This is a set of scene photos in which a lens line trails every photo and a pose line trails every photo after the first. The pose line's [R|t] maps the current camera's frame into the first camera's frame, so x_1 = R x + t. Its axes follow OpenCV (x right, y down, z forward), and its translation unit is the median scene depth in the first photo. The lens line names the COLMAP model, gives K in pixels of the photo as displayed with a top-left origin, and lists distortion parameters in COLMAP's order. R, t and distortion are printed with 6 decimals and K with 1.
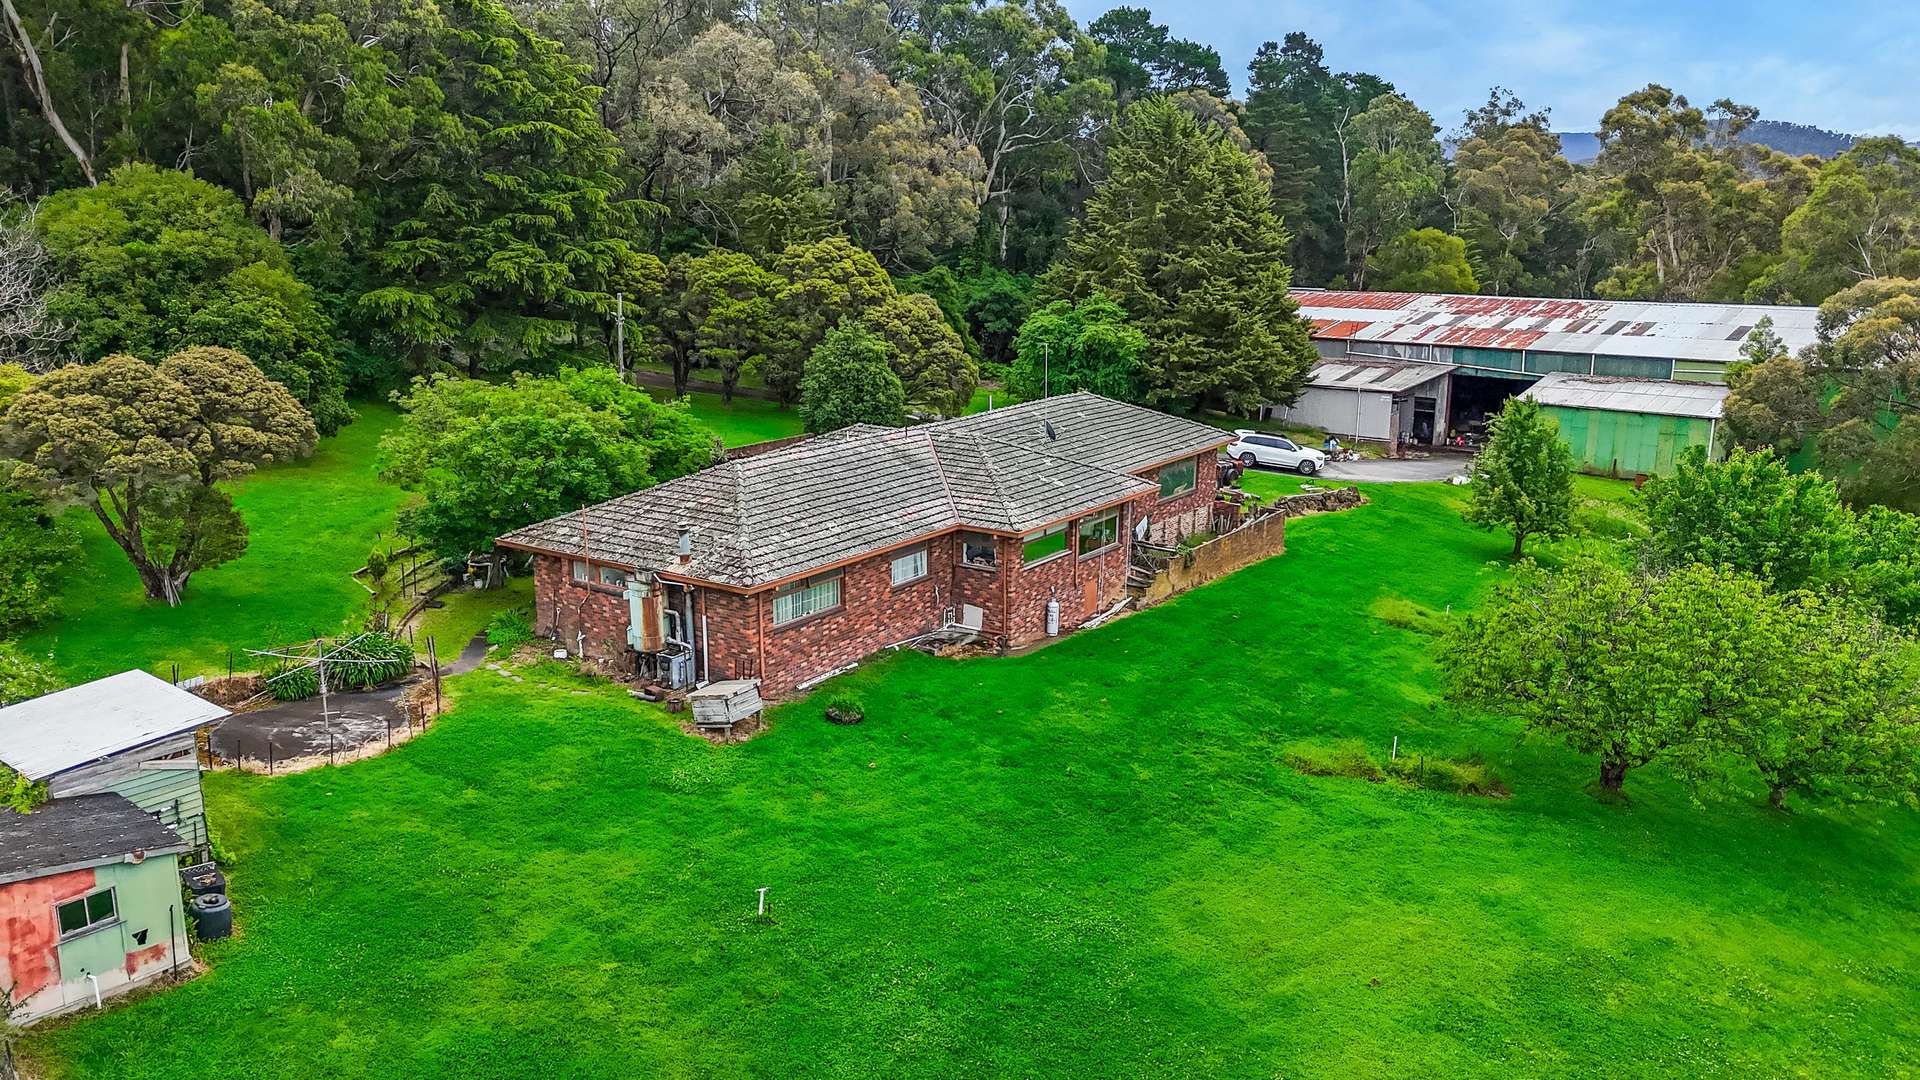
lens RADIAL K [[1411.8, 0, 960.0], [0, 1411.8, 540.0], [0, 0, 1]] dist [0.068458, -0.051293]
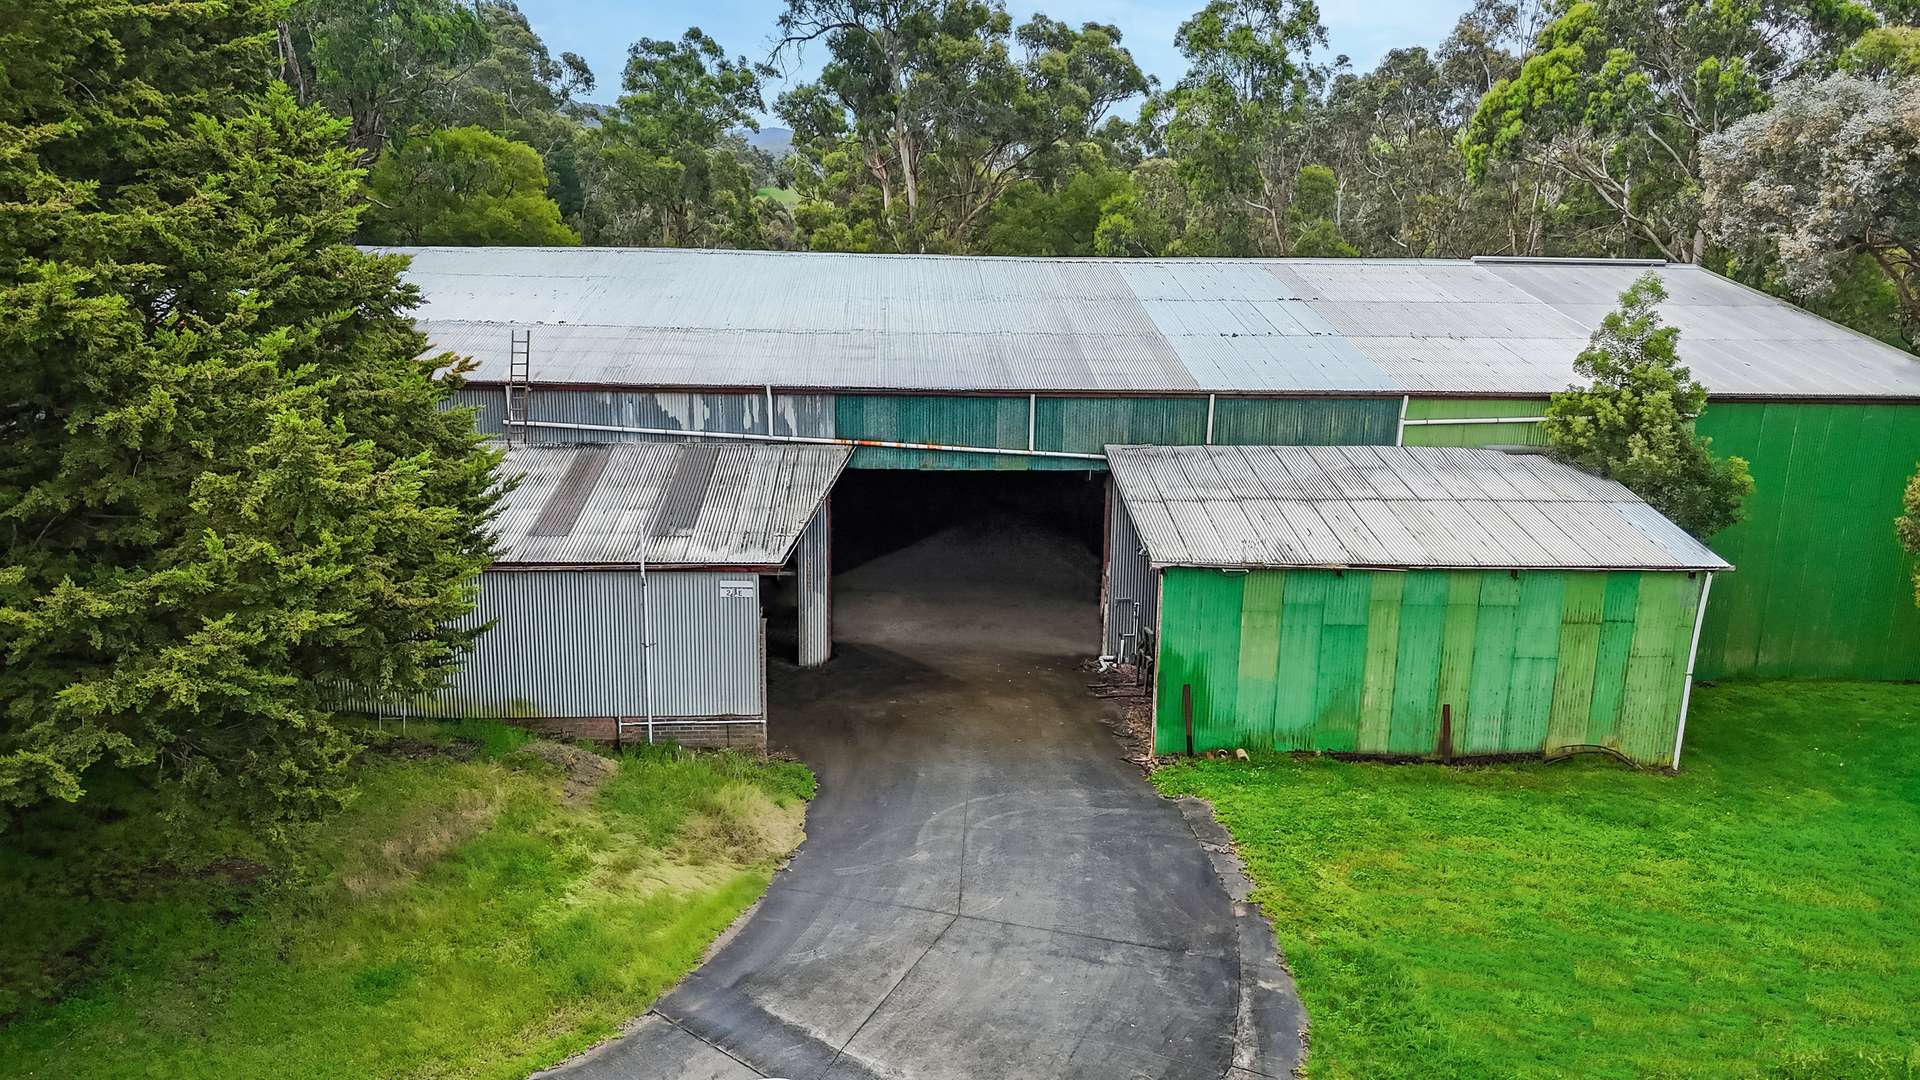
lens RADIAL K [[1411.8, 0, 960.0], [0, 1411.8, 540.0], [0, 0, 1]] dist [0.068458, -0.051293]
pose [[0.733265, -0.152184, 0.662693, 0.140572], [0.140229, 0.987526, 0.071618, -0.124941], [-0.665325, 0.040413, 0.745459, 0.752687]]
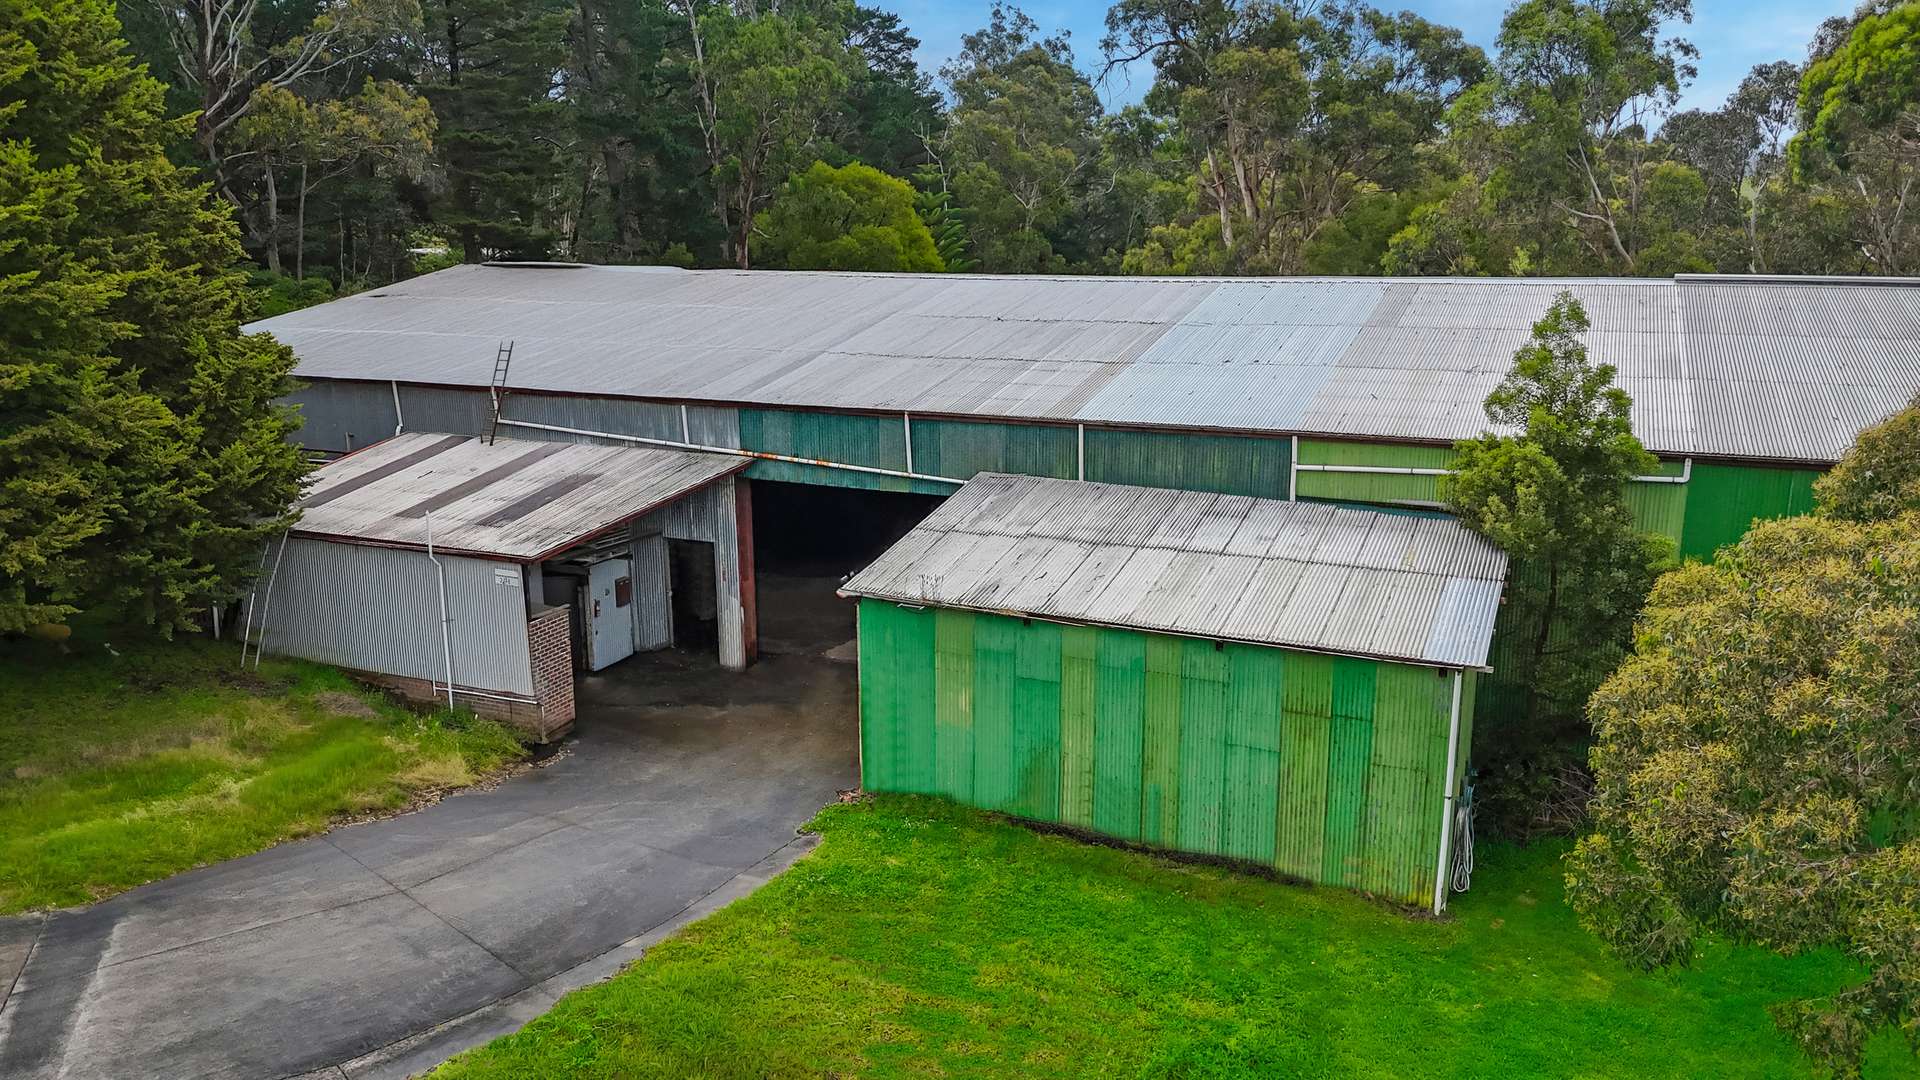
lens RADIAL K [[1411.8, 0, 960.0], [0, 1411.8, 540.0], [0, 0, 1]] dist [0.068458, -0.051293]
pose [[0.963168, -0.068756, 0.259960, 0.317199], [0.069820, 0.997546, 0.005152, -0.103090], [-0.259677, 0.013188, 0.965606, 0.663073]]
